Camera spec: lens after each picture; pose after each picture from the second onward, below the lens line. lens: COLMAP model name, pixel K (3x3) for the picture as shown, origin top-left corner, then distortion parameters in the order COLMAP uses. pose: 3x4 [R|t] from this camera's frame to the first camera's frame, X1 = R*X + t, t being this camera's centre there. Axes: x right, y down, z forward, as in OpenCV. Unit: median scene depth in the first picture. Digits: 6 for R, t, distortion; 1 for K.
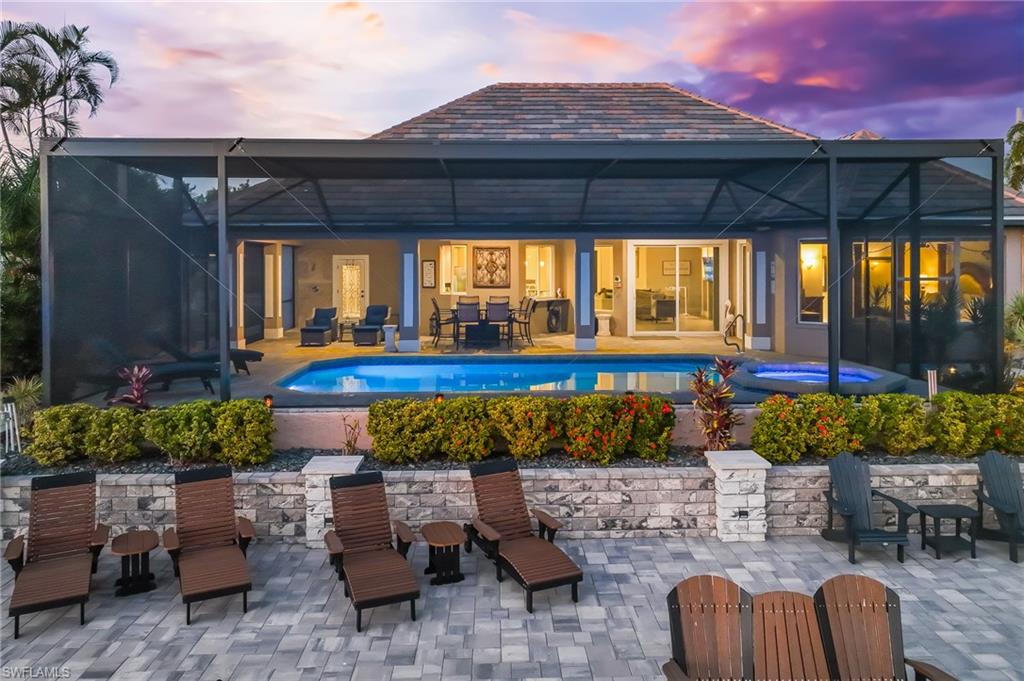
lens RADIAL K [[751.7, 0, 512.3], [0, 751.7, 341.4], [0, 0, 1]] dist [0.002451, 0.006930]
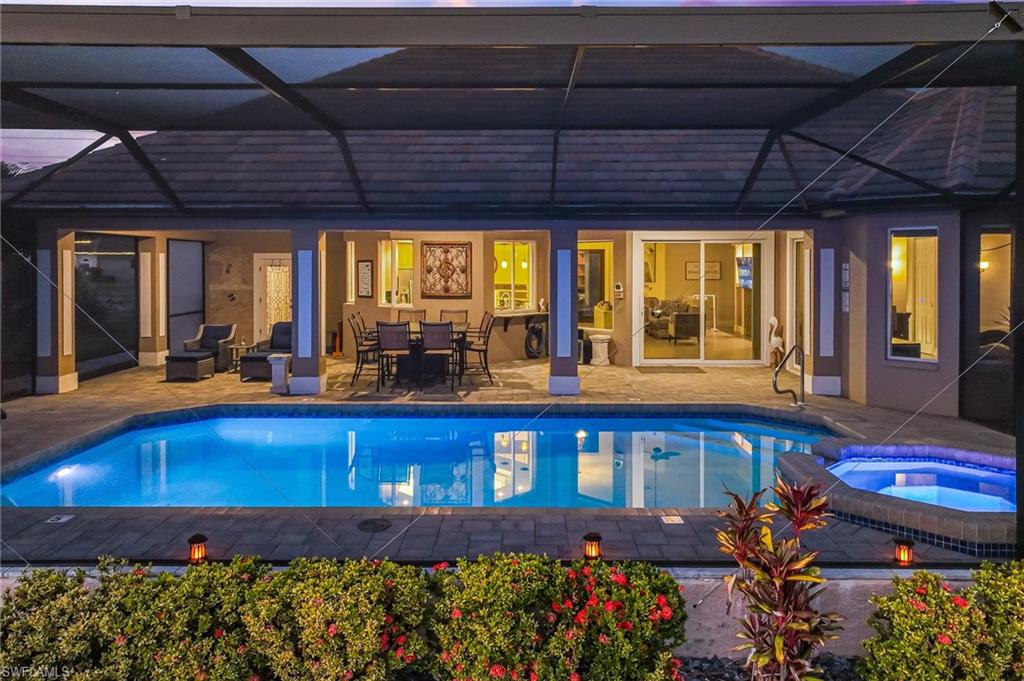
lens RADIAL K [[751.7, 0, 513.9], [0, 751.7, 336.4], [0, 0, 1]] dist [0.002451, 0.006930]
pose [[0.999384, 0.005651, -0.034644, 0.070716], [-0.005865, 0.999964, -0.006091, -0.033256], [0.034609, 0.006291, 0.999381, 0.300324]]
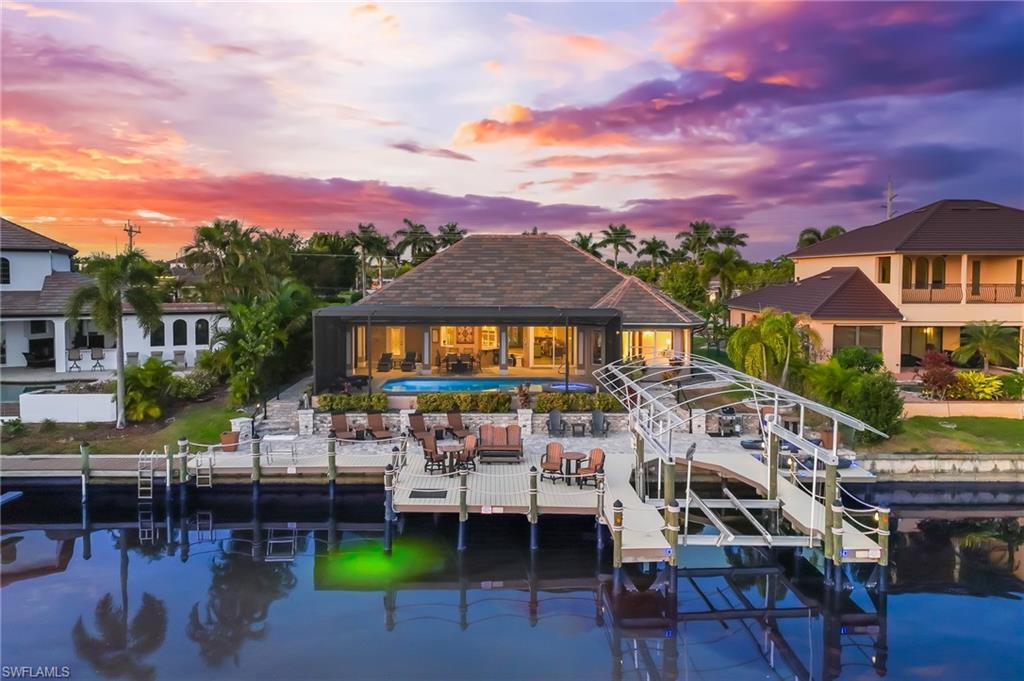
lens RADIAL K [[751.7, 0, 508.1], [0, 751.7, 343.8], [0, 0, 1]] dist [0.002451, 0.006930]
pose [[0.999910, 0.007428, -0.011139, 0.127370], [-0.007507, 0.999947, -0.007079, -0.062346], [0.011085, 0.007162, 0.999913, -1.204586]]
